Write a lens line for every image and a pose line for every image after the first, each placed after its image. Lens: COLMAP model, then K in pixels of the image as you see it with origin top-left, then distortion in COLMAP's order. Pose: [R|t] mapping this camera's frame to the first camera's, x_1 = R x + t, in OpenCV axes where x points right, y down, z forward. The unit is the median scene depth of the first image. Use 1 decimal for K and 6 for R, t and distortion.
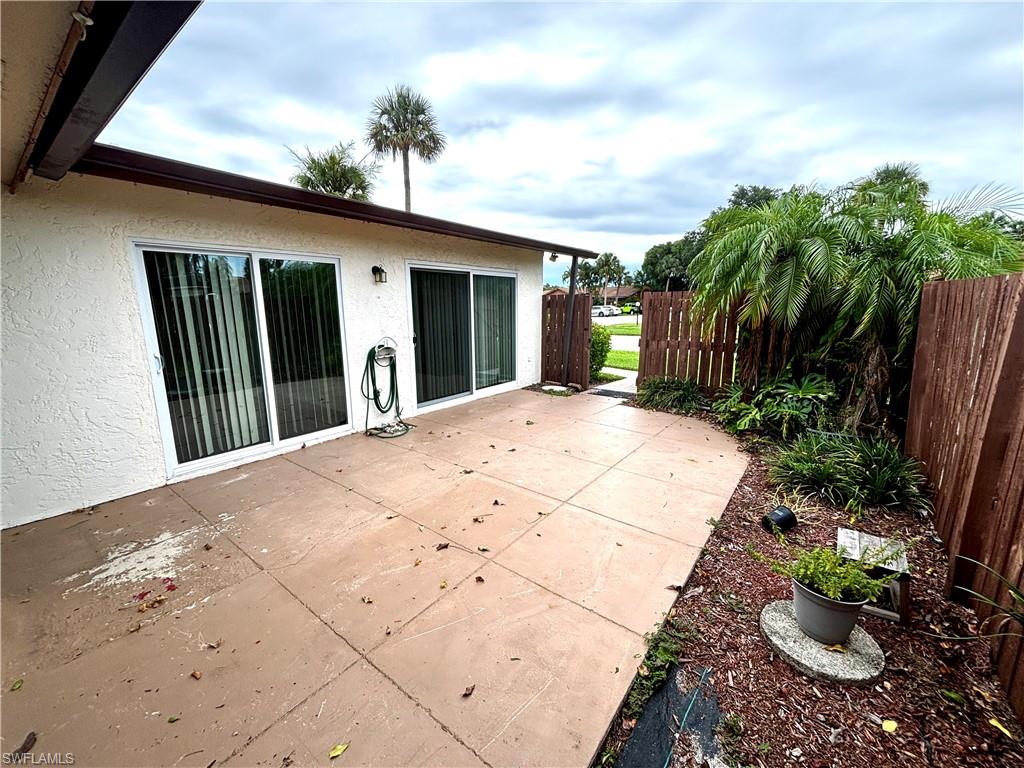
lens RADIAL K [[413.7, 0, 509.4], [0, 413.7, 384.3], [0, 0, 1]] dist [0.000250, 0.001264]
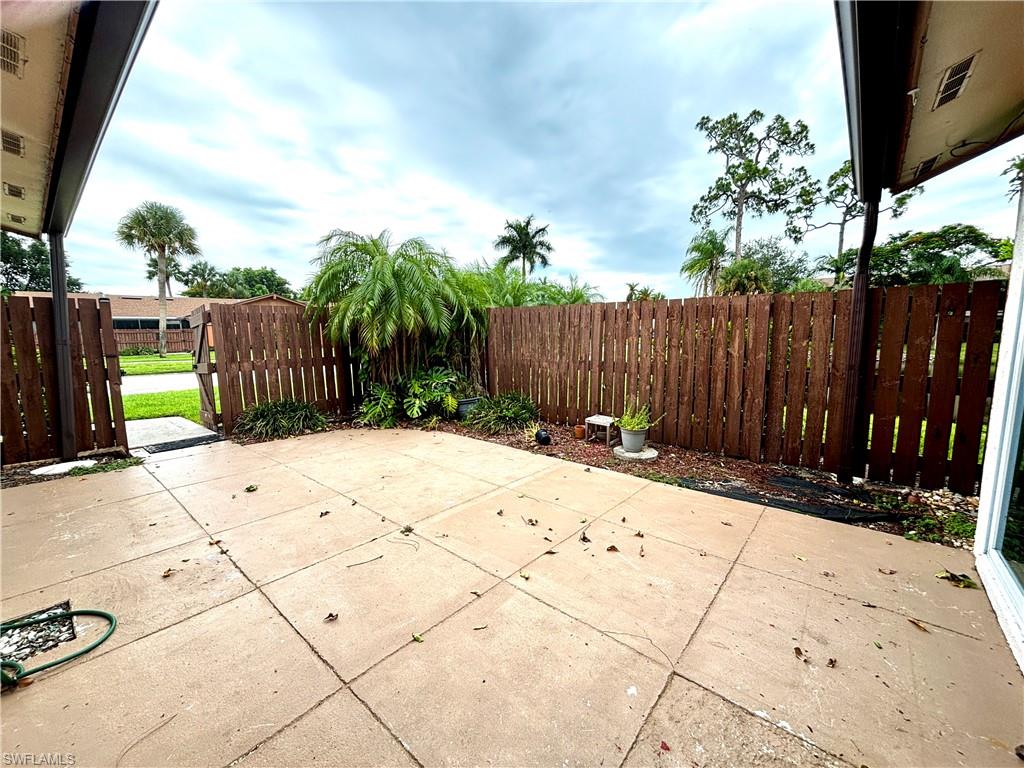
lens RADIAL K [[413.7, 0, 515.7], [0, 413.7, 382.4], [0, 0, 1]] dist [0.000250, 0.001264]
pose [[0.048843, -0.119188, 0.991670, -0.756063], [0.200368, 0.973841, 0.107176, -0.076180], [-0.978502, 0.193464, 0.071446, 0.696273]]
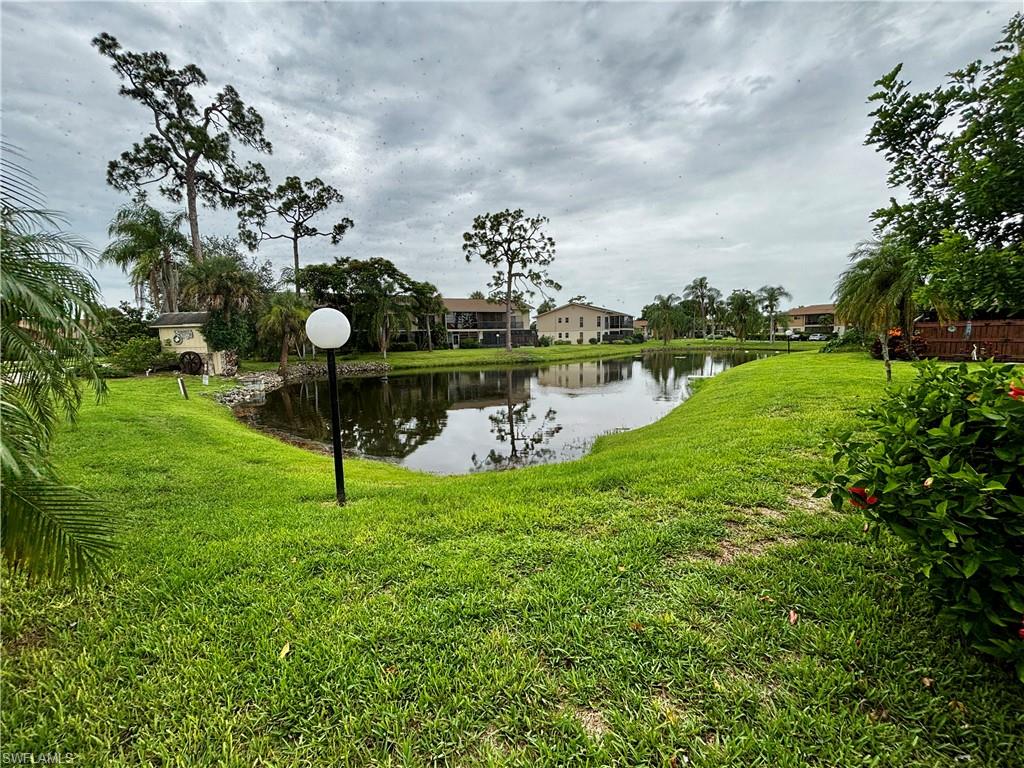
lens RADIAL K [[413.7, 0, 505.3], [0, 413.7, 383.1], [0, 0, 1]] dist [0.000250, 0.001264]
pose [[-0.908789, -0.021689, 0.416692, 1.051440], [0.106182, 0.953751, 0.281221, -0.099940], [-0.403520, 0.299816, -0.864455, 0.676244]]
